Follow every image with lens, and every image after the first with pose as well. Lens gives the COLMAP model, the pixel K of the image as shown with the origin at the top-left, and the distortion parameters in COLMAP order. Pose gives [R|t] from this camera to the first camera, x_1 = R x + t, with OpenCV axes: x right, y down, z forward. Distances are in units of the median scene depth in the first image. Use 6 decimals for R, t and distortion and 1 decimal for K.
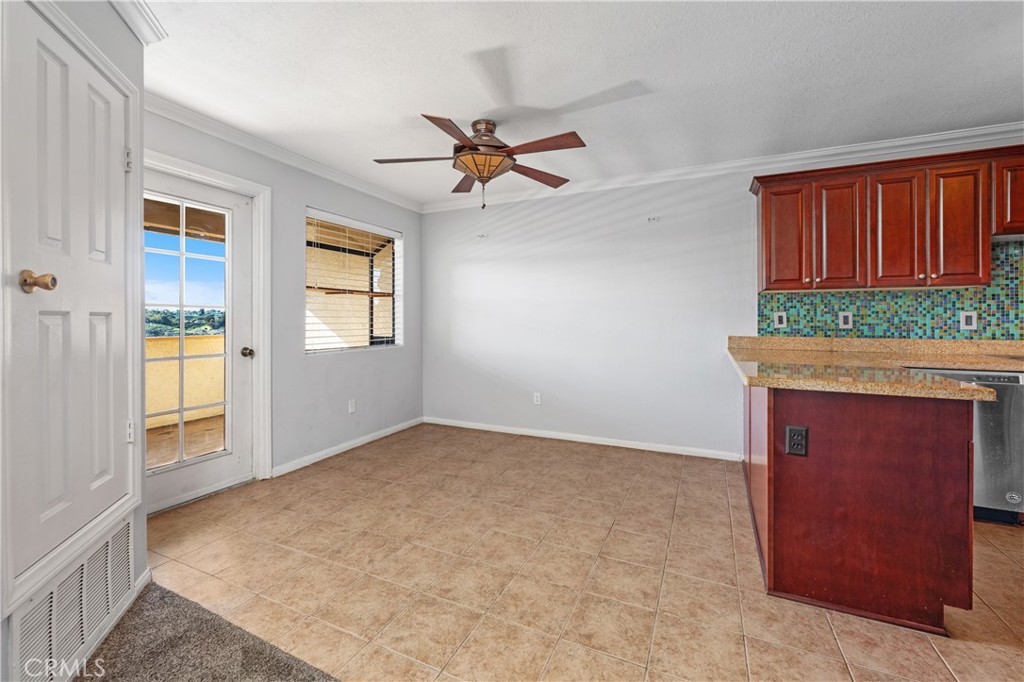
lens RADIAL K [[425.6, 0, 502.7], [0, 425.6, 319.6], [0, 0, 1]] dist [-0.000416, -0.000520]
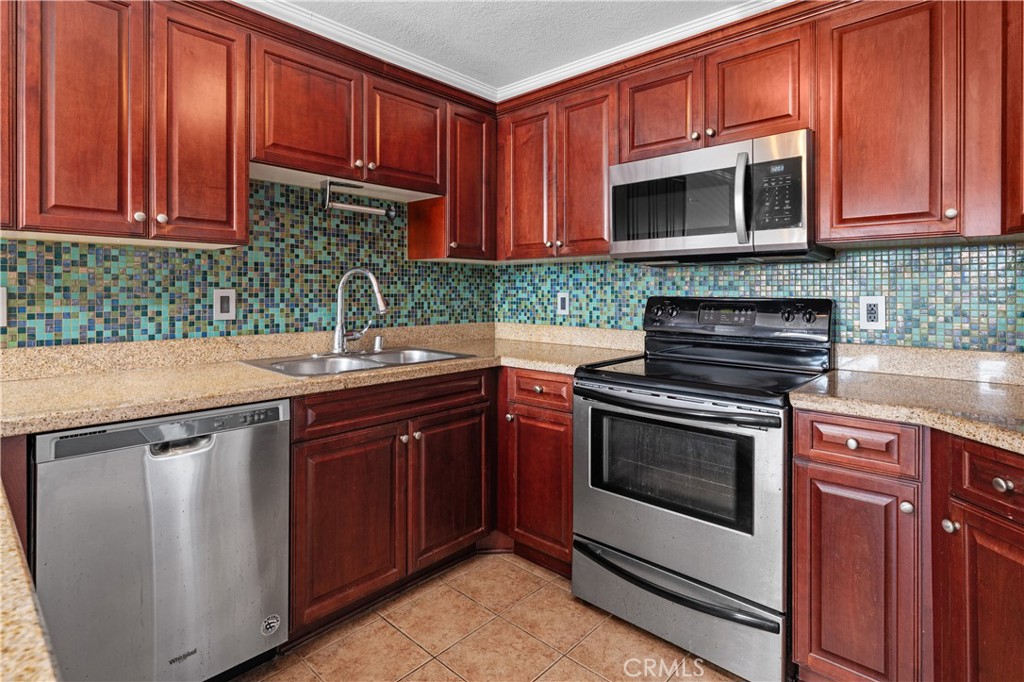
lens RADIAL K [[523.7, 0, 514.4], [0, 523.7, 290.7], [0, 0, 1]] dist [0.005024, 0.000304]
pose [[0.291718, 0.003234, 0.956499, 0.500270], [-0.006296, 0.999979, -0.001461, -0.018127], [-0.956484, -0.005596, 0.291732, 0.388990]]
